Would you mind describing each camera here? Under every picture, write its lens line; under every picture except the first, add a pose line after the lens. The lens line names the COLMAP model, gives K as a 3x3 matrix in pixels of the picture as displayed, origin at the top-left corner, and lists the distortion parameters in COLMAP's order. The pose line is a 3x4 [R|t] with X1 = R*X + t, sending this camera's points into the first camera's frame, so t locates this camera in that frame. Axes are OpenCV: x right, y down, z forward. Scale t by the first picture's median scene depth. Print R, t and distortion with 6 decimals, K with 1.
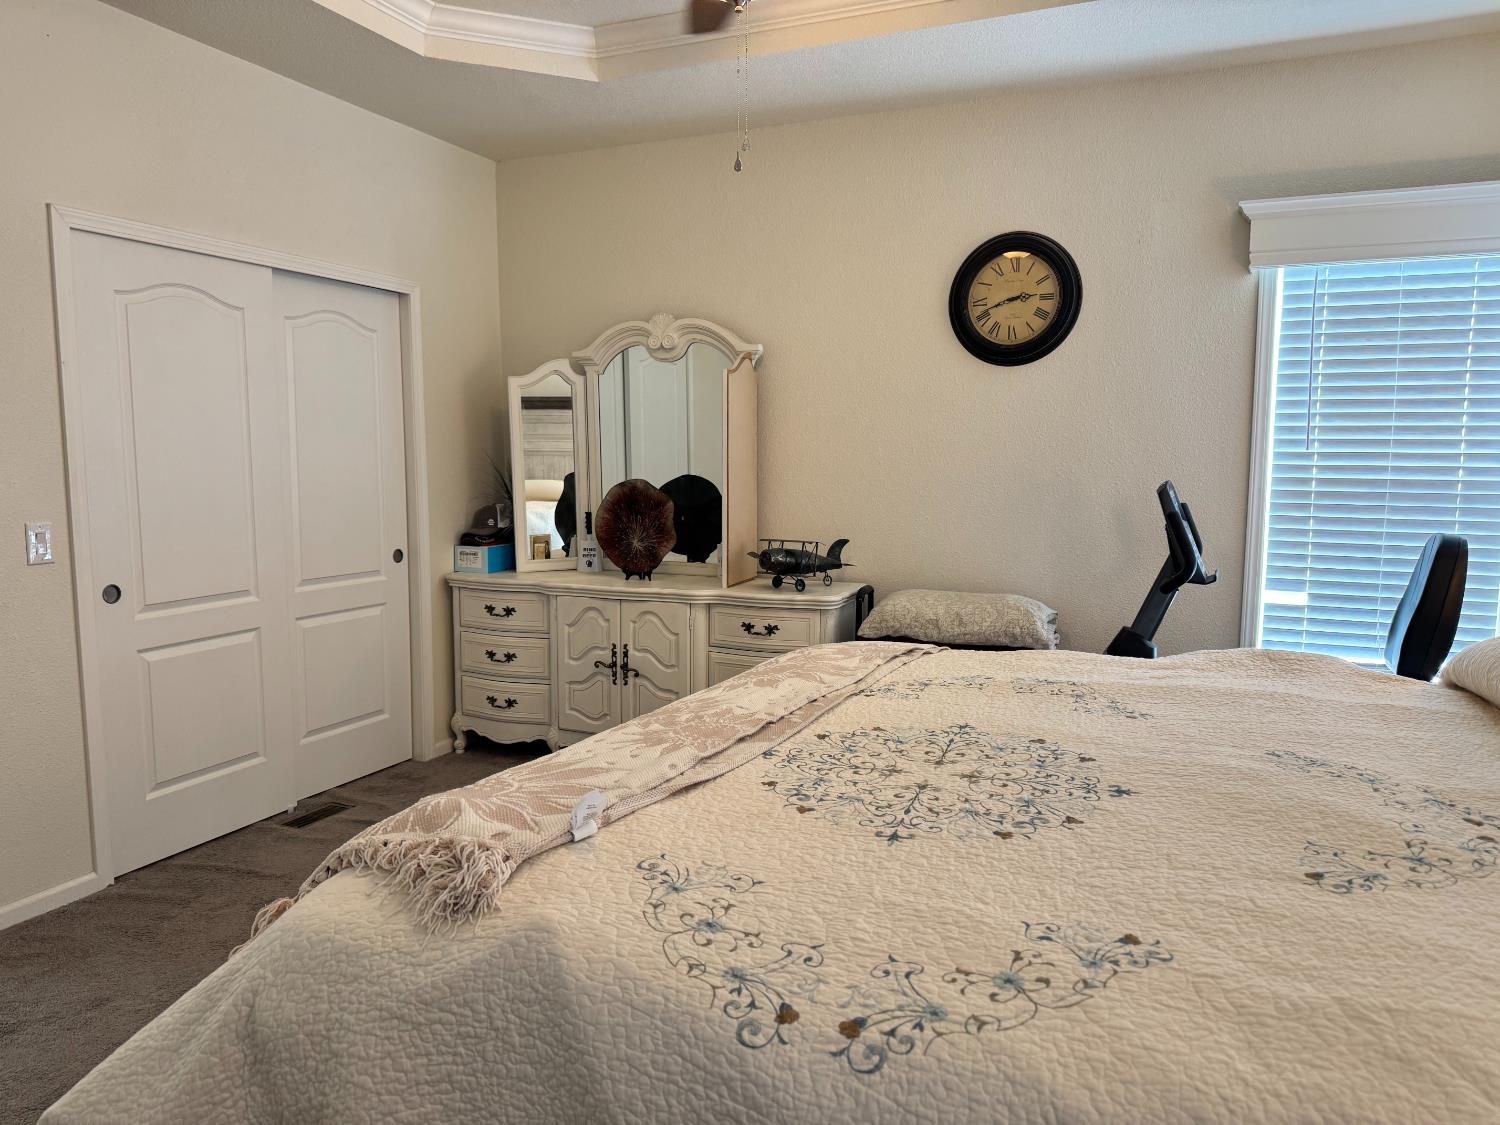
lens RADIAL K [[1048.8, 0, 754.5], [0, 1048.8, 560.7], [0, 0, 1]] dist [0.108941, -0.185757]
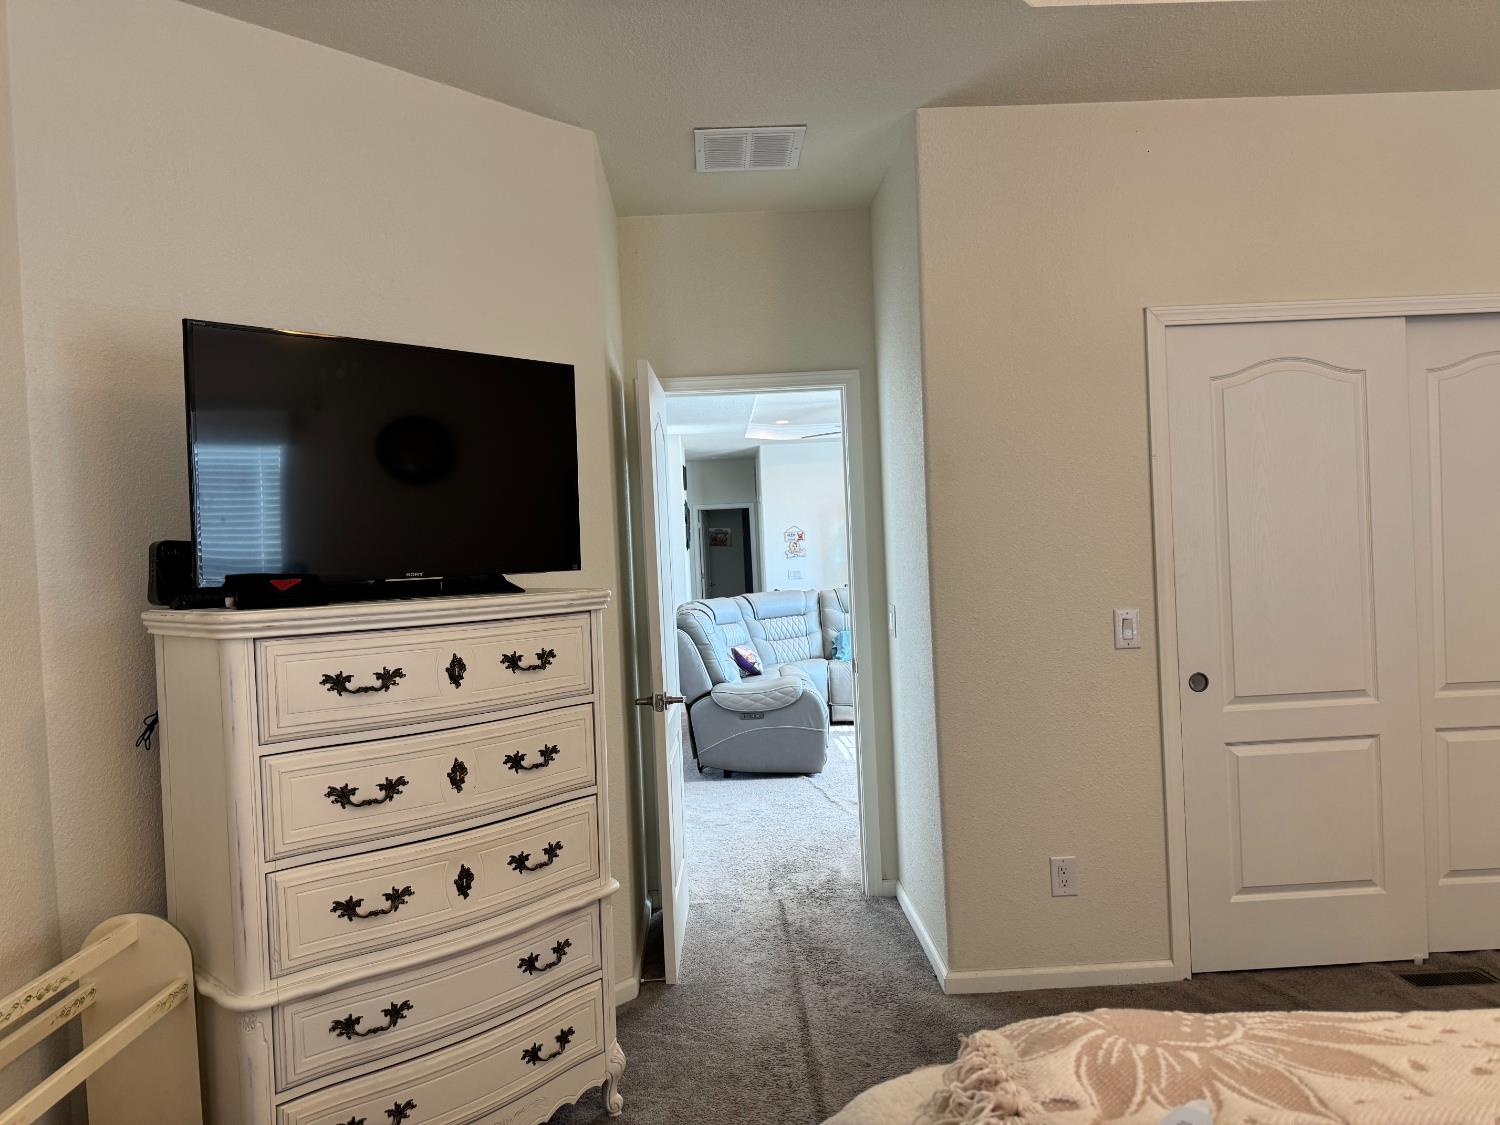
lens RADIAL K [[1033.4, 0, 750.0], [0, 1033.4, 574.1], [0, 0, 1]] dist [0.101260, -0.108897]
pose [[0.411928, -0.009942, -0.911162, 0.124116], [-0.043679, 0.998576, -0.030643, -0.021955], [0.910169, 0.052421, 0.410907, 0.215548]]
